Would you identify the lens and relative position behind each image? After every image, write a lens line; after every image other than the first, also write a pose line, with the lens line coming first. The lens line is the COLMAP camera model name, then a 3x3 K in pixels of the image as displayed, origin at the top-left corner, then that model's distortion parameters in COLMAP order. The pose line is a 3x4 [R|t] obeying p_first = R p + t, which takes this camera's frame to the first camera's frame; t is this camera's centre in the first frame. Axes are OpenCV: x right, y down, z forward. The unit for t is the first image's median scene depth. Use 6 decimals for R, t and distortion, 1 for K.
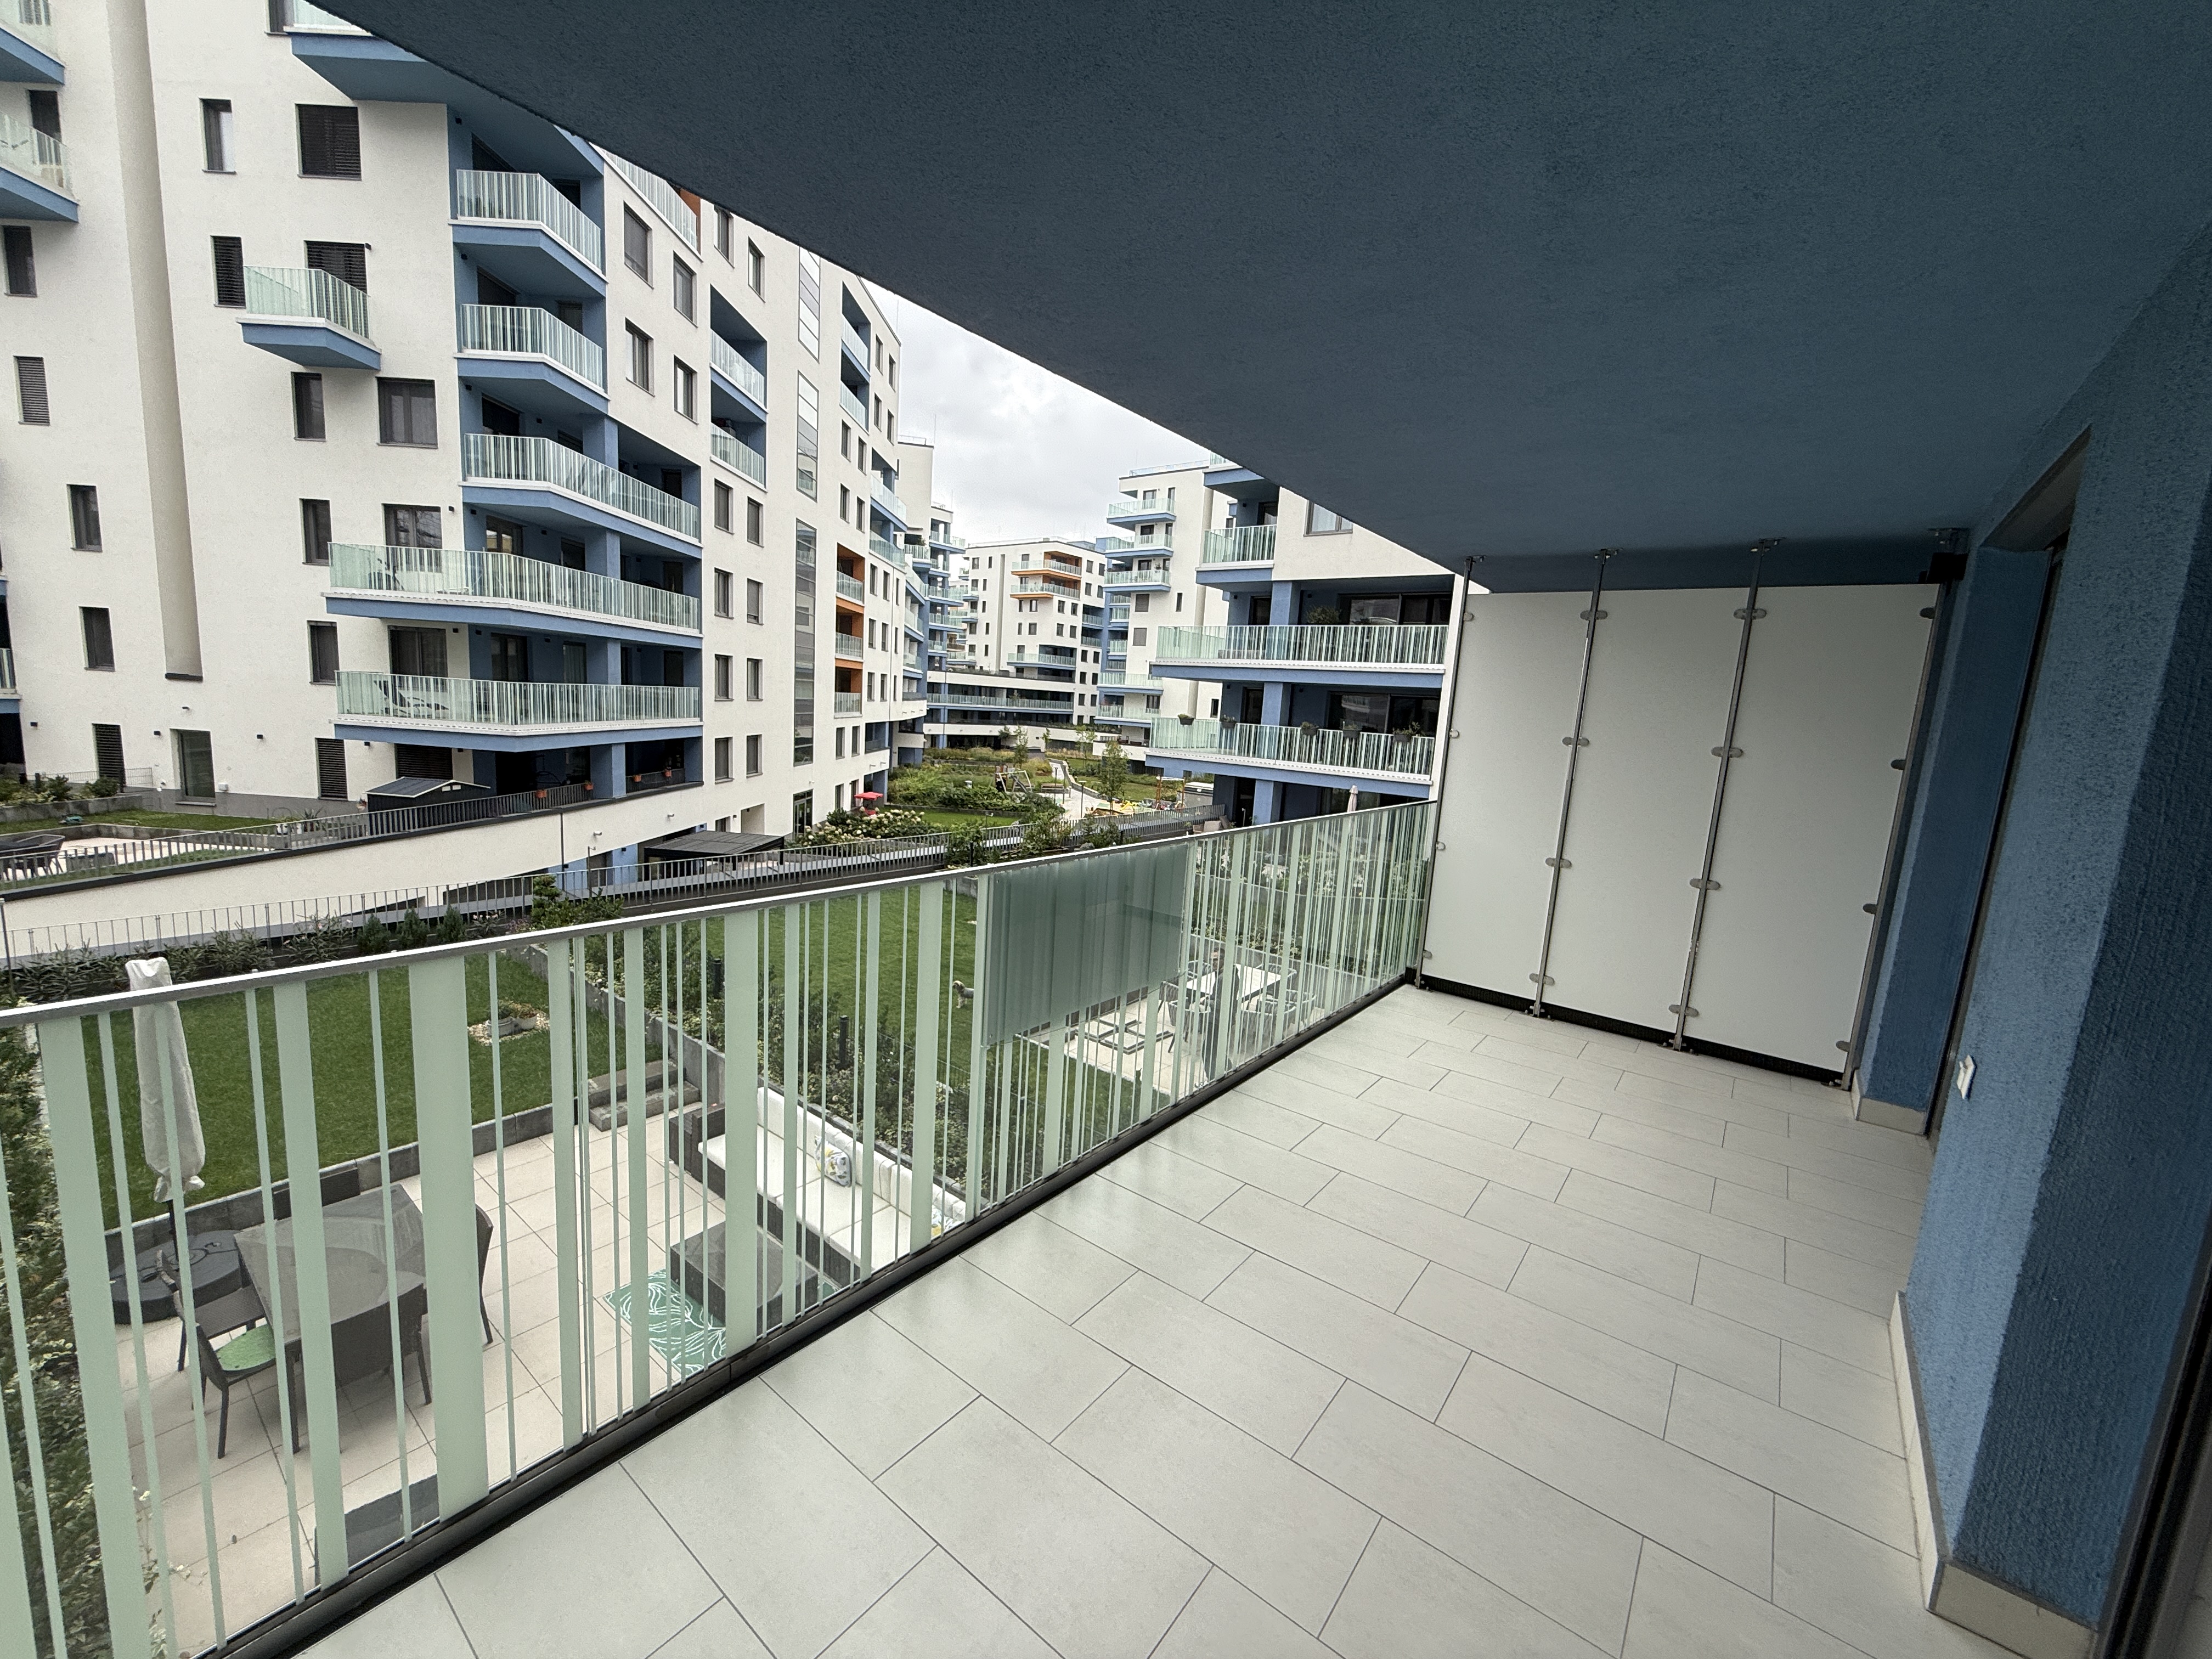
lens RADIAL K [[868.0, 0, 1106.0], [0, 868.0, 829.5], [0, 0, 1]] dist [-0.000658, -0.000417]
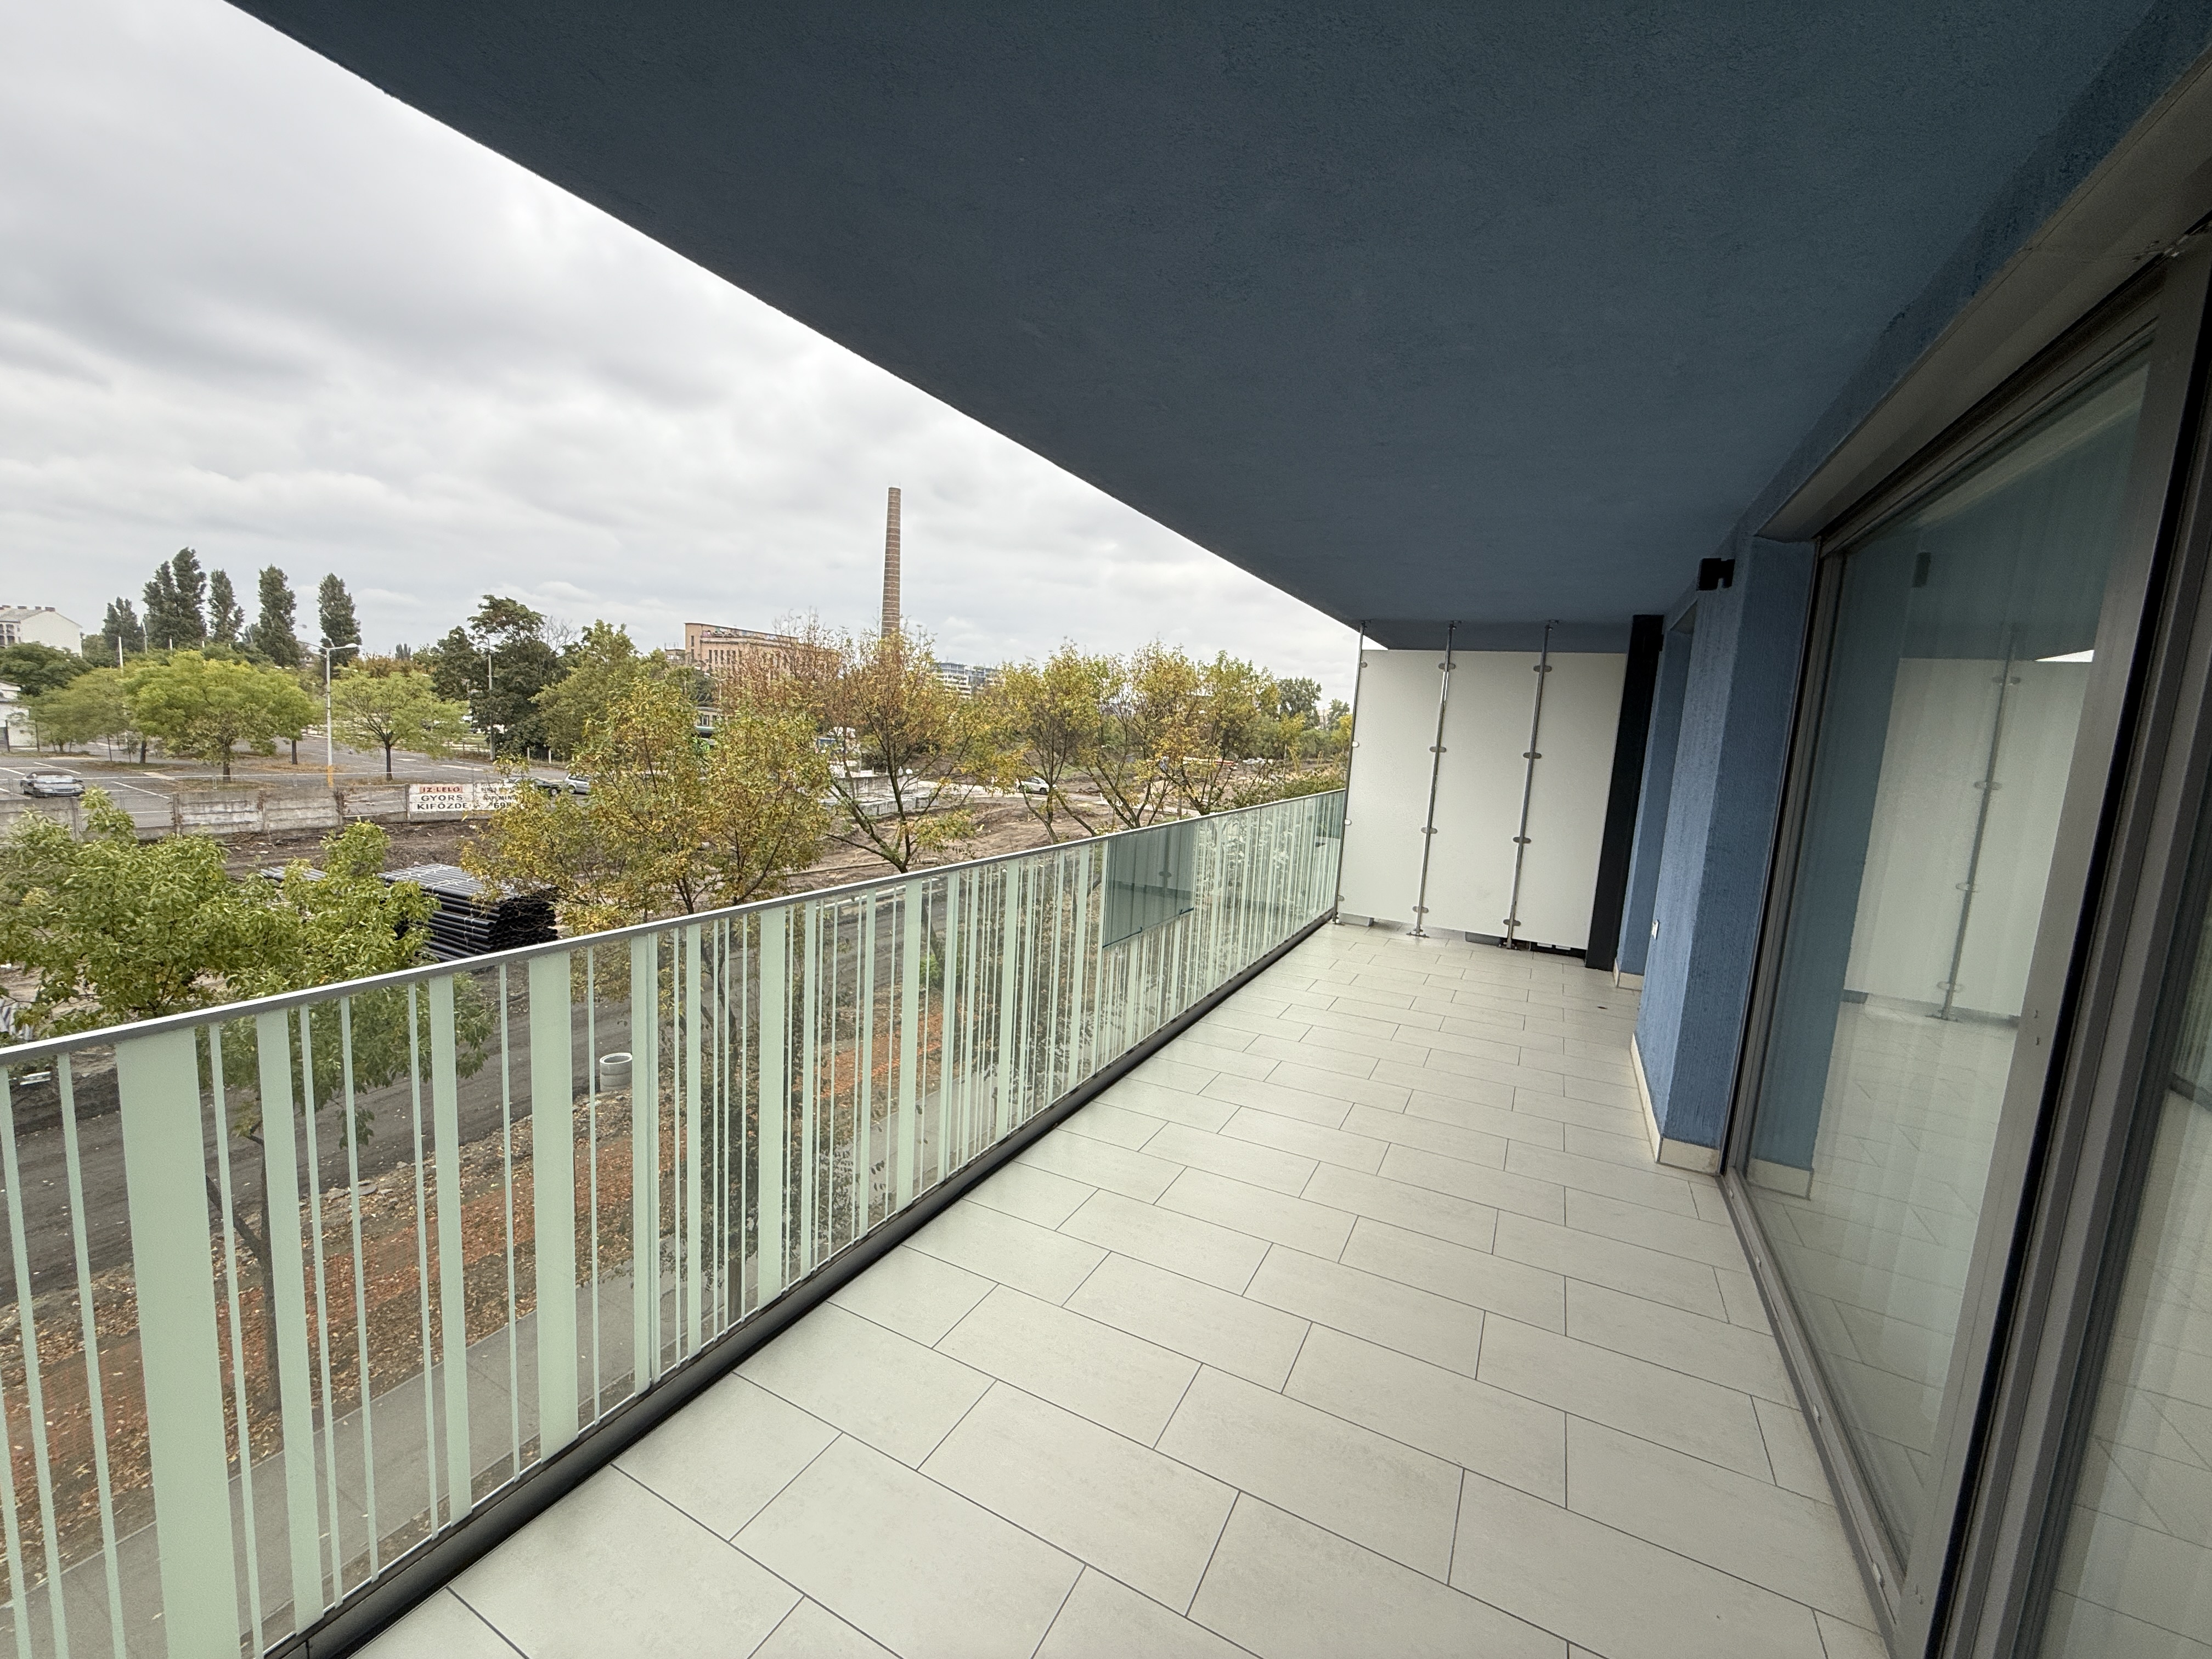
lens RADIAL K [[880.4, 0, 1099.8], [0, 880.4, 832.3], [0, 0, 1]] dist [-0.001802, 0.000297]
pose [[0.979940, -0.037668, 0.195702, -0.293093], [0.040919, 0.999083, -0.012593, 0.034937], [-0.195048, 0.020348, 0.980583, -0.326503]]
